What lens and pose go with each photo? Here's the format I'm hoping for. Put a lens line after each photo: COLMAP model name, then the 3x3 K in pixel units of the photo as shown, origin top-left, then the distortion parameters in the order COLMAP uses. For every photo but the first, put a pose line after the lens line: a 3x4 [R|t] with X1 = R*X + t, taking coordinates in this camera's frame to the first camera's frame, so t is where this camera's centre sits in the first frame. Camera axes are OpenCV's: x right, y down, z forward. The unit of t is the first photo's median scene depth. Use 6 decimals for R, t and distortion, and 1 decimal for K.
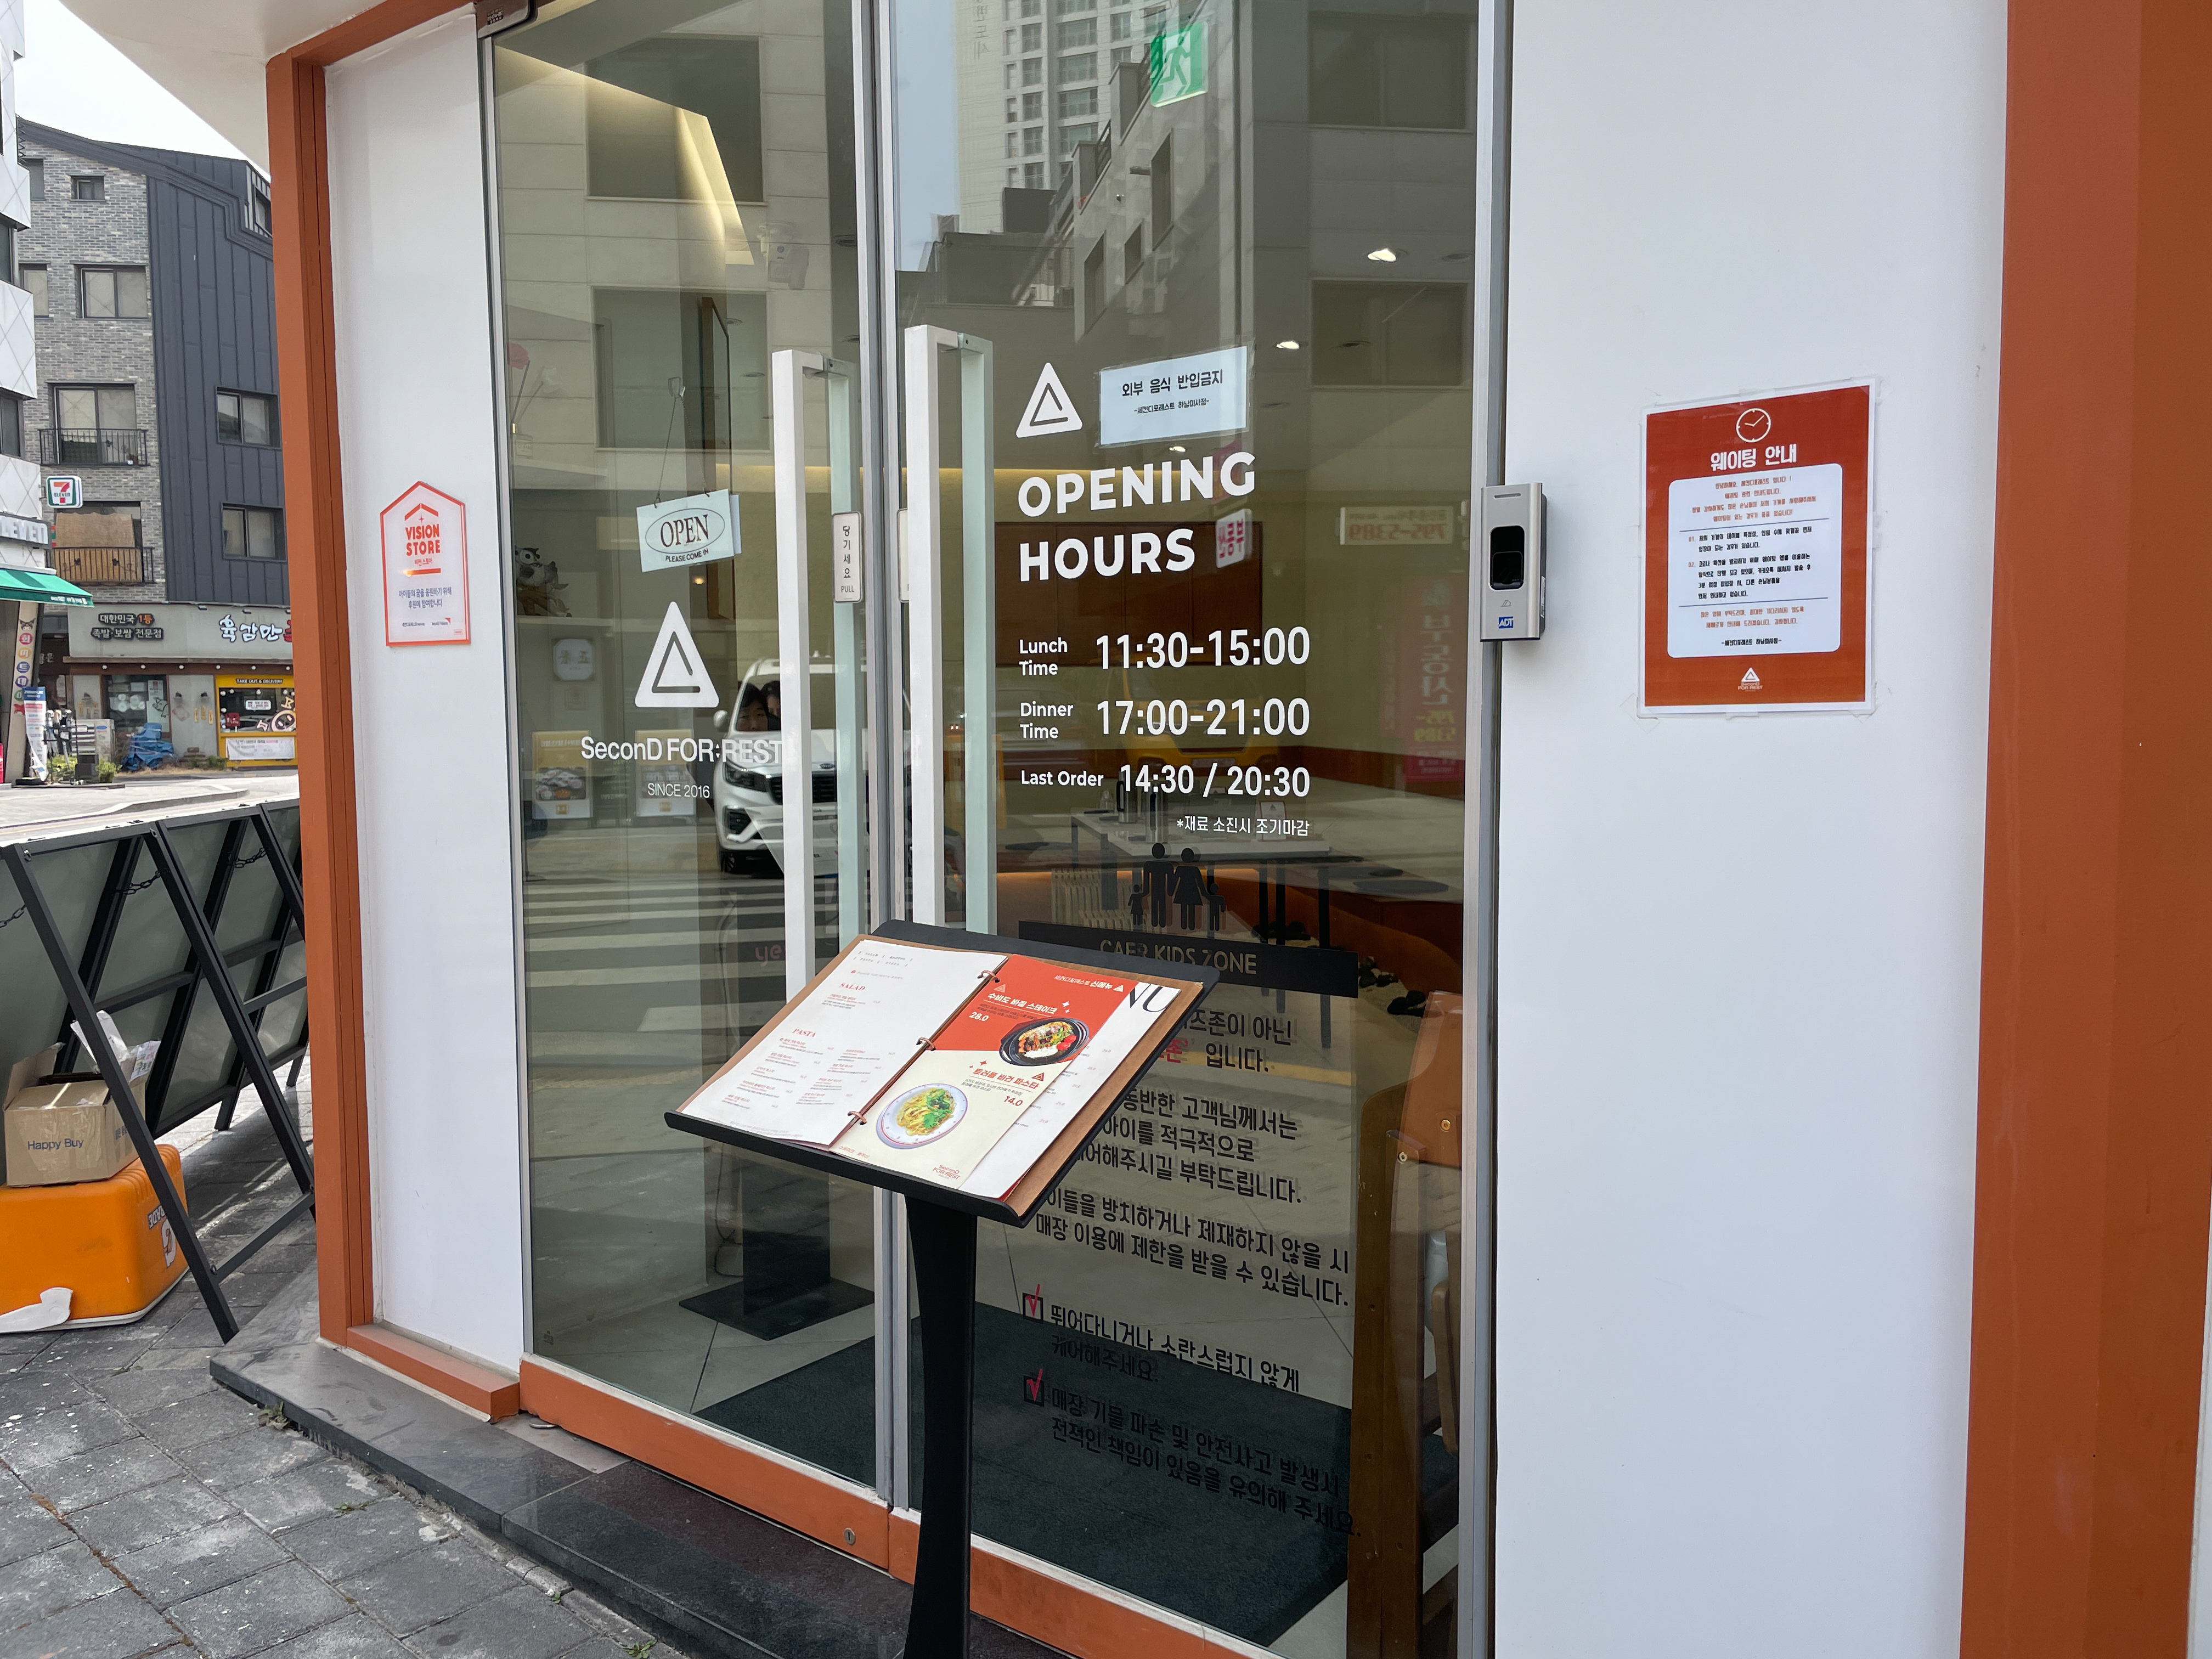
lens RADIAL K [[1658.9, 0, 1105.9], [0, 1658.9, 815.2], [0, 0, 1]] dist [0.096672, -0.126636]
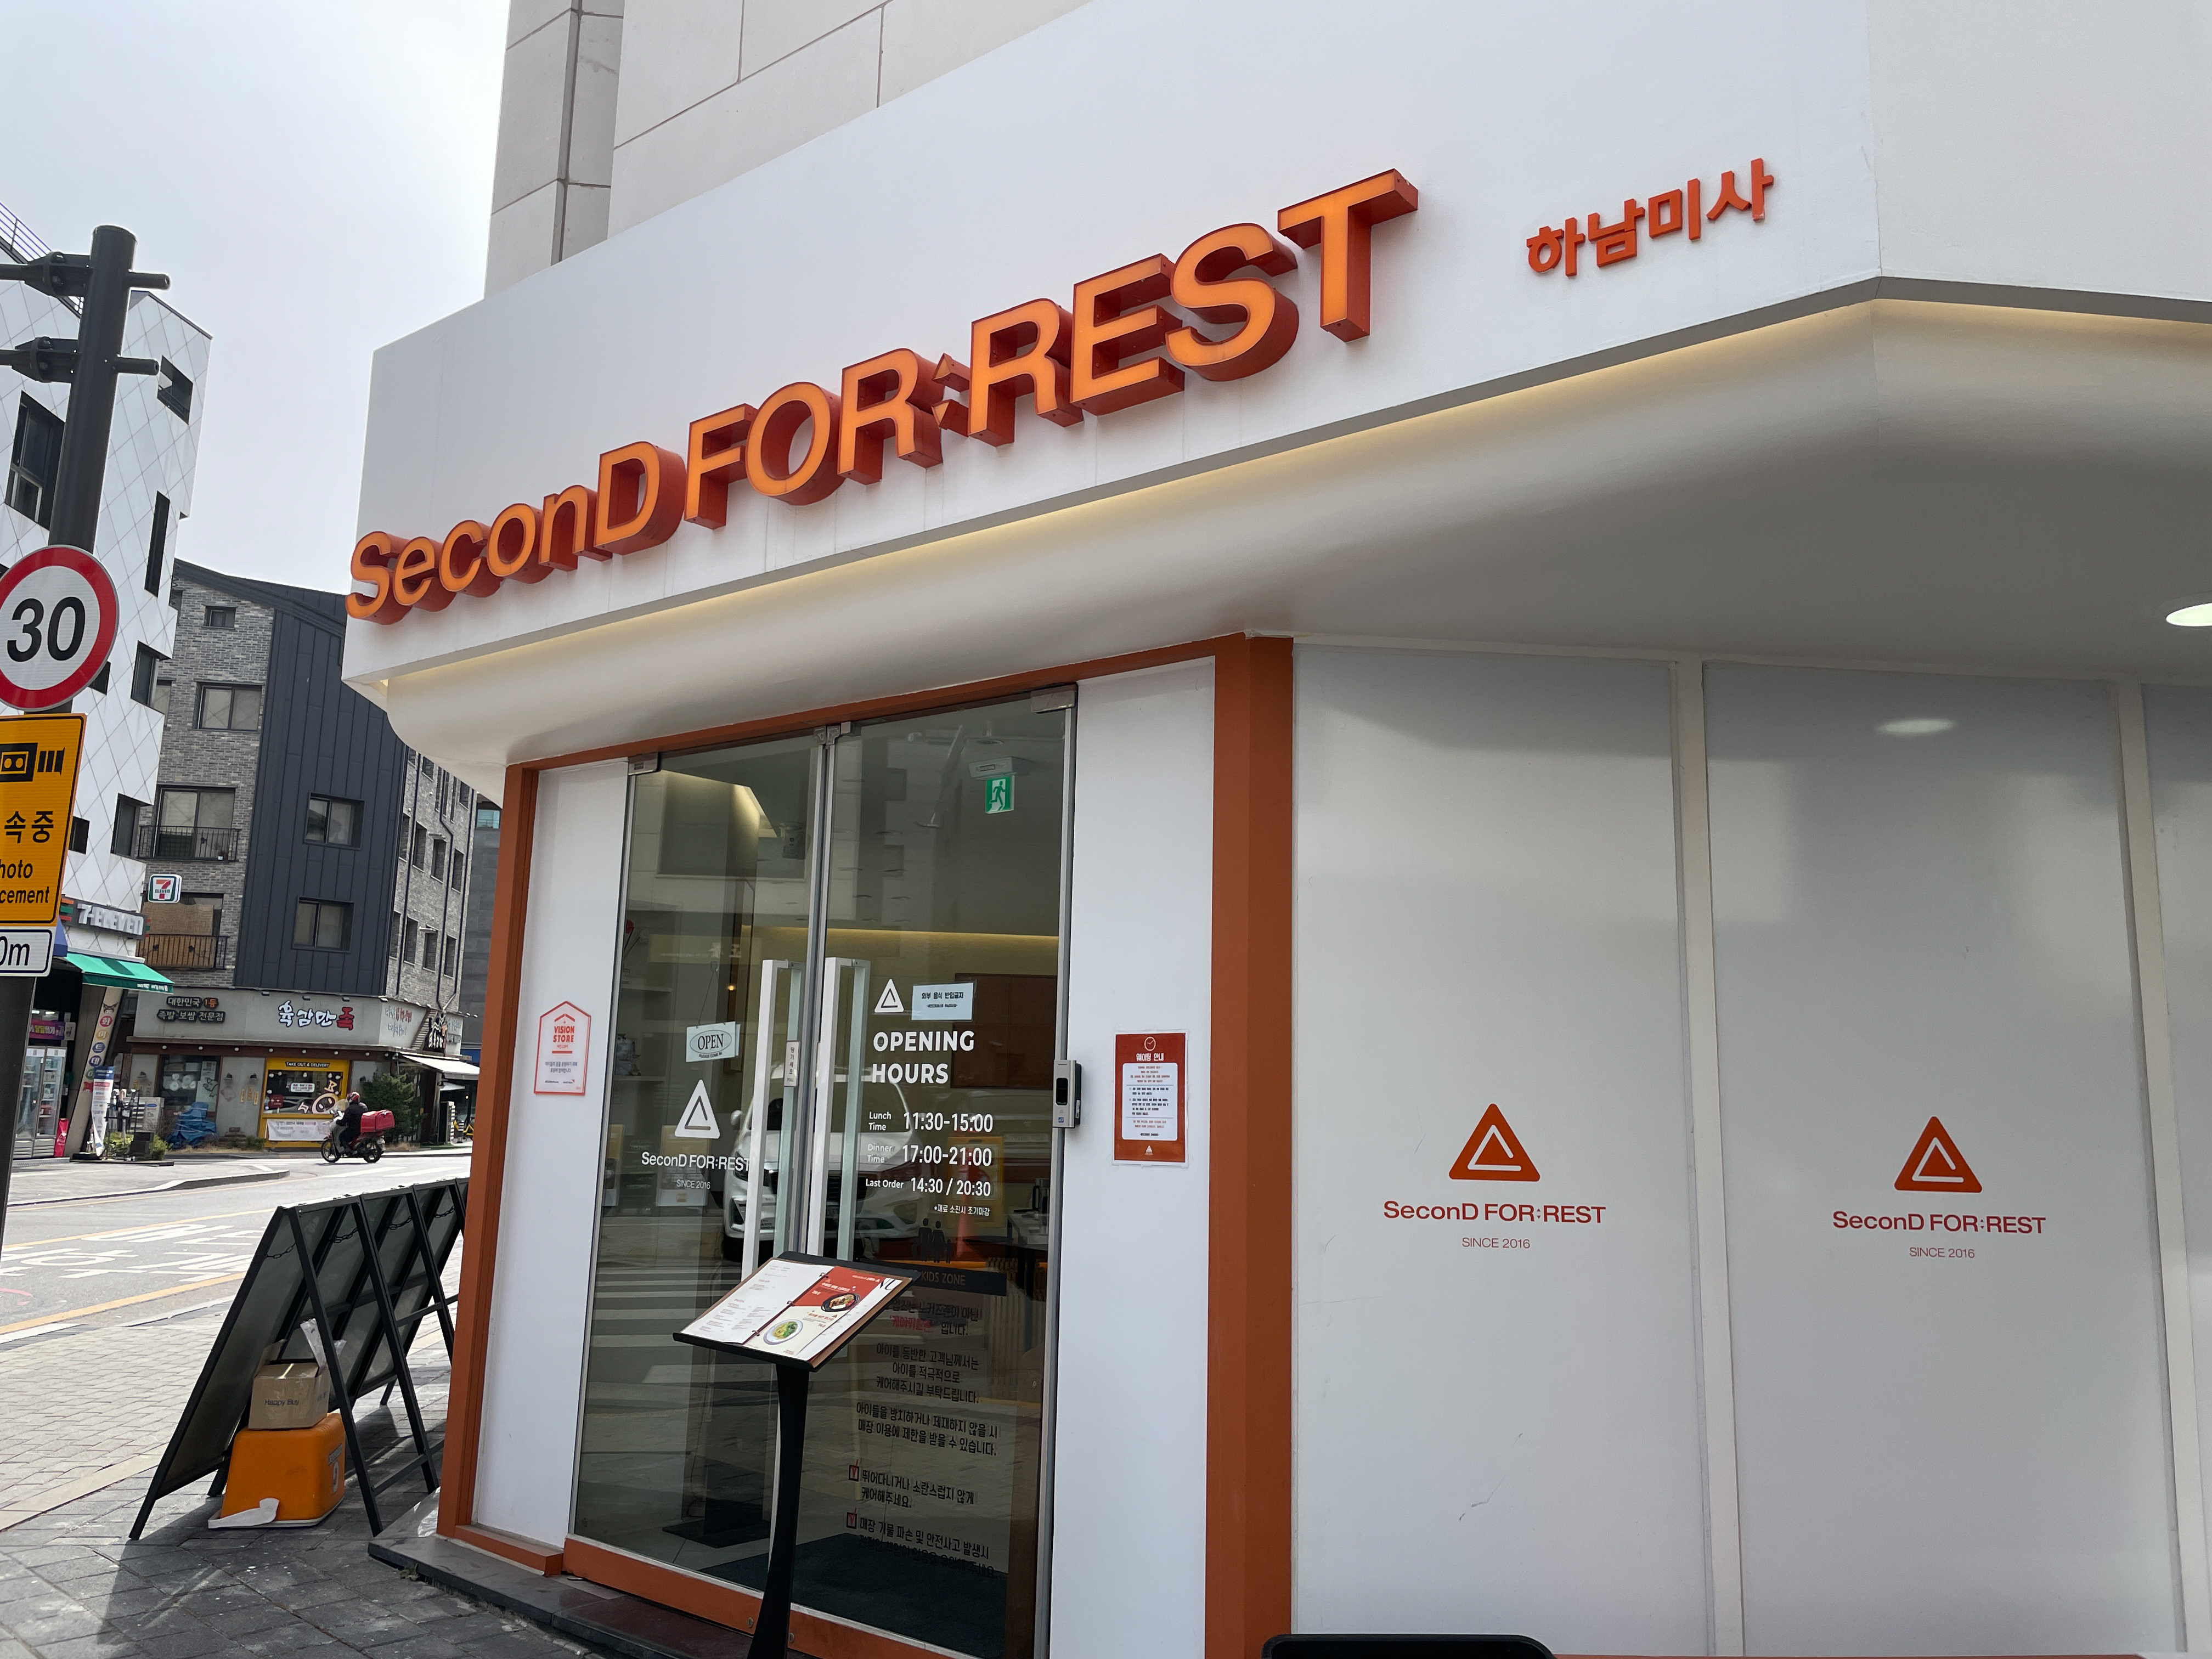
lens RADIAL K [[1658.9, 0, 1105.9], [0, 1658.9, 815.2], [0, 0, 1]] dist [0.096672, -0.126636]
pose [[0.999333, 0.029271, -0.021850, 0.201495], [-0.033606, 0.971173, -0.235994, 0.009175], [0.014312, 0.236571, 0.971509, -0.784321]]
